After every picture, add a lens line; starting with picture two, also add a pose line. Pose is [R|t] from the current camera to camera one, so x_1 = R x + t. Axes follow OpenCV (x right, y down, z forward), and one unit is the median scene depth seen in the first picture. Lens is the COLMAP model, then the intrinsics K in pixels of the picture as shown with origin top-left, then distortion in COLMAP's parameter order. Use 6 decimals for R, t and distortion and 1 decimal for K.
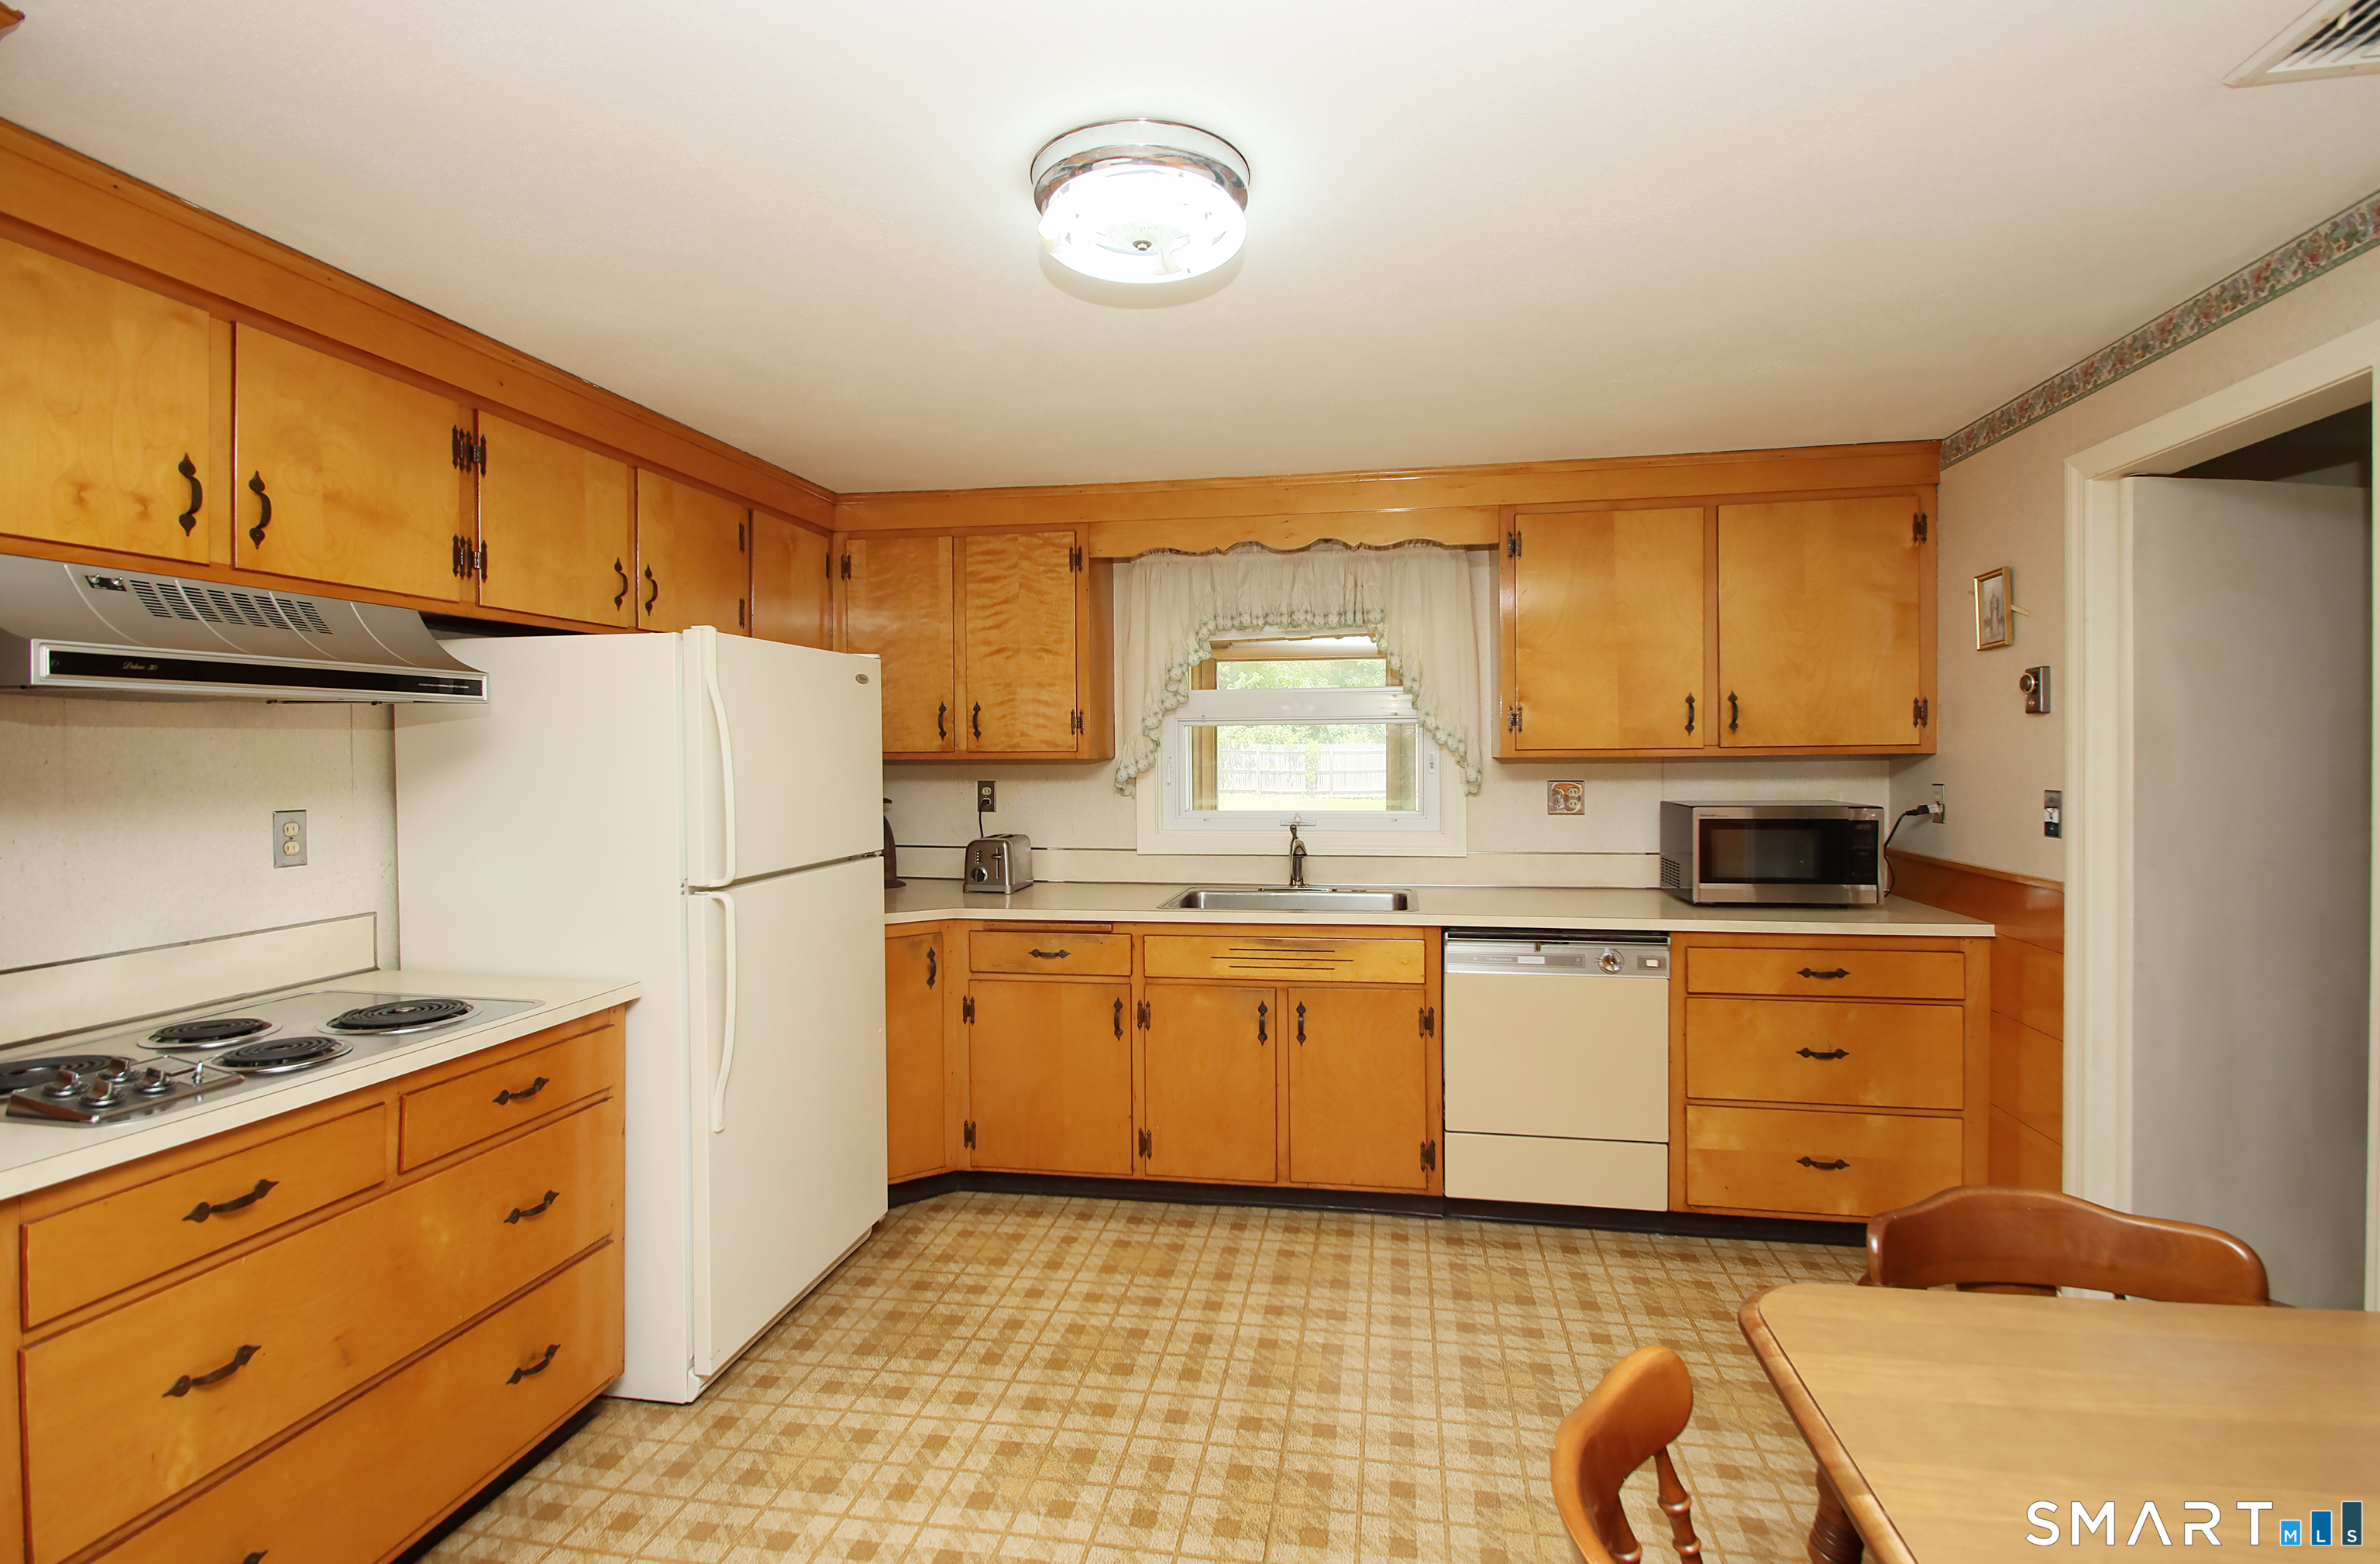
lens RADIAL K [[1111.2, 0, 1176.4], [0, 1111.2, 757.0], [0, 0, 1]] dist [0.012965, -0.013872]
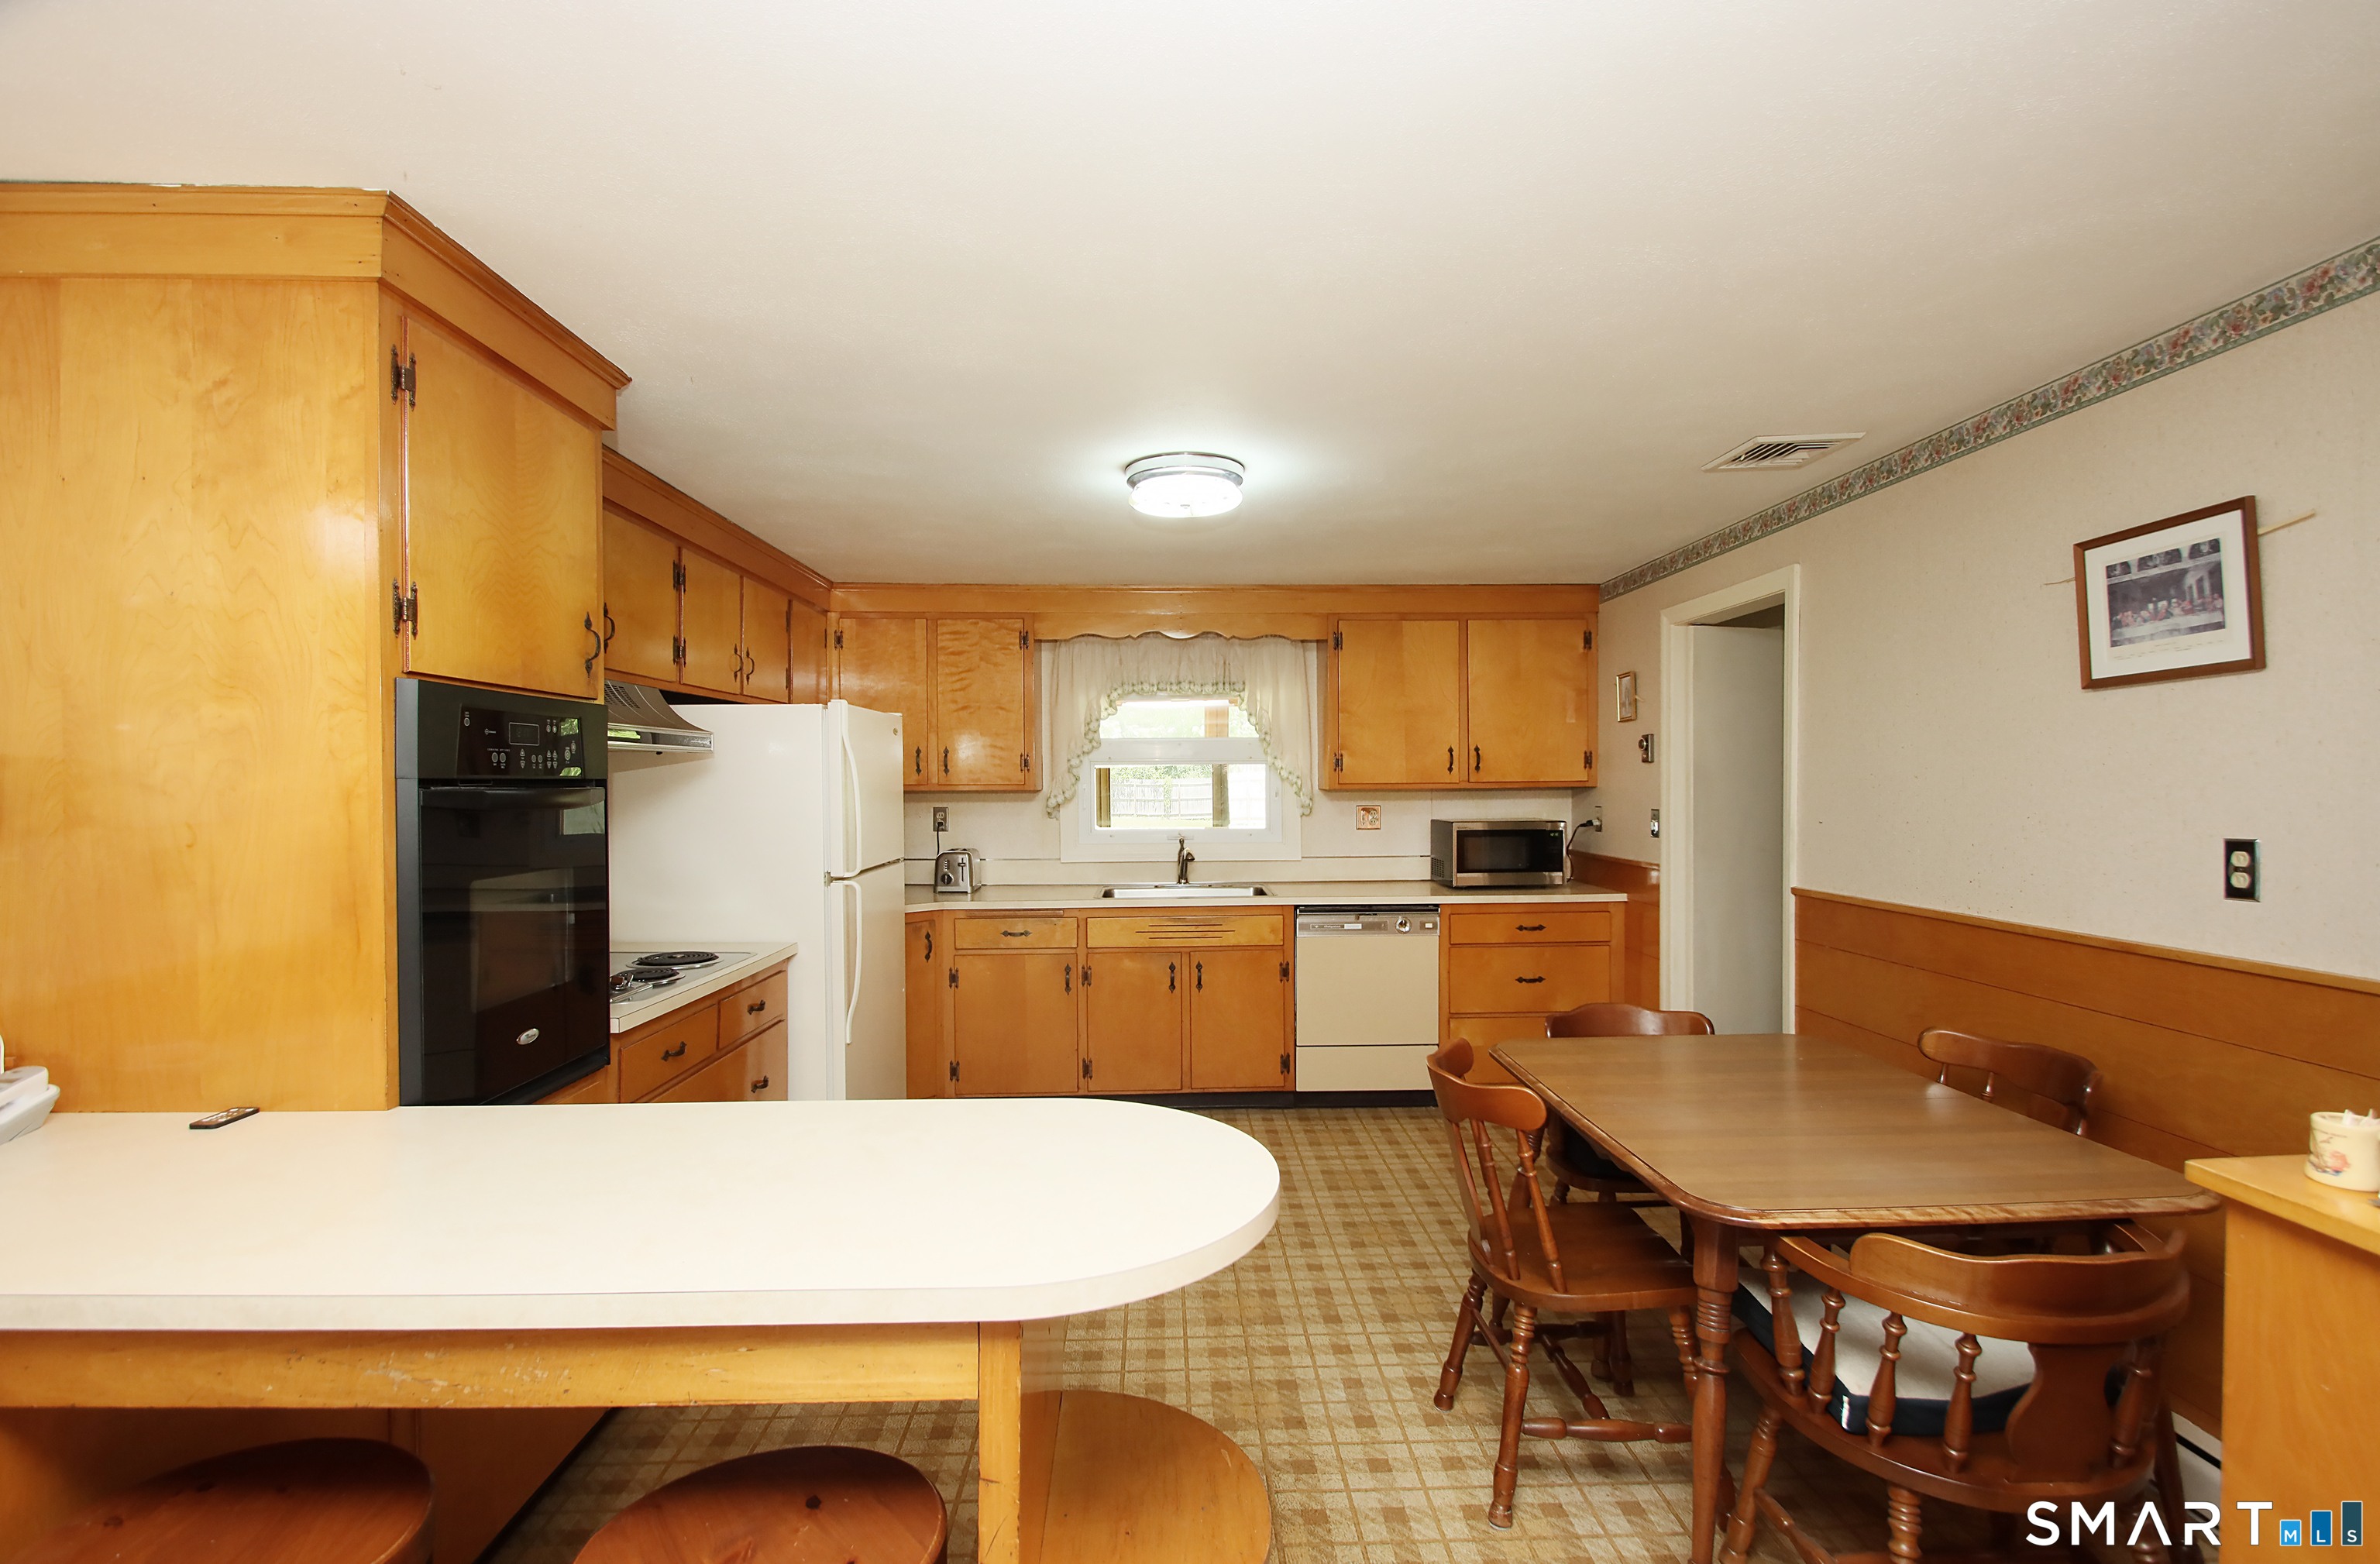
lens RADIAL K [[1111.2, 0, 1211.9], [0, 1111.2, 786.7], [0, 0, 1]] dist [0.012965, -0.013872]
pose [[0.972010, 0.000559, 0.234941, -0.201948], [-0.000009, 0.999997, -0.002341, 0.000665], [-0.234941, 0.002273, 0.972007, -0.376452]]
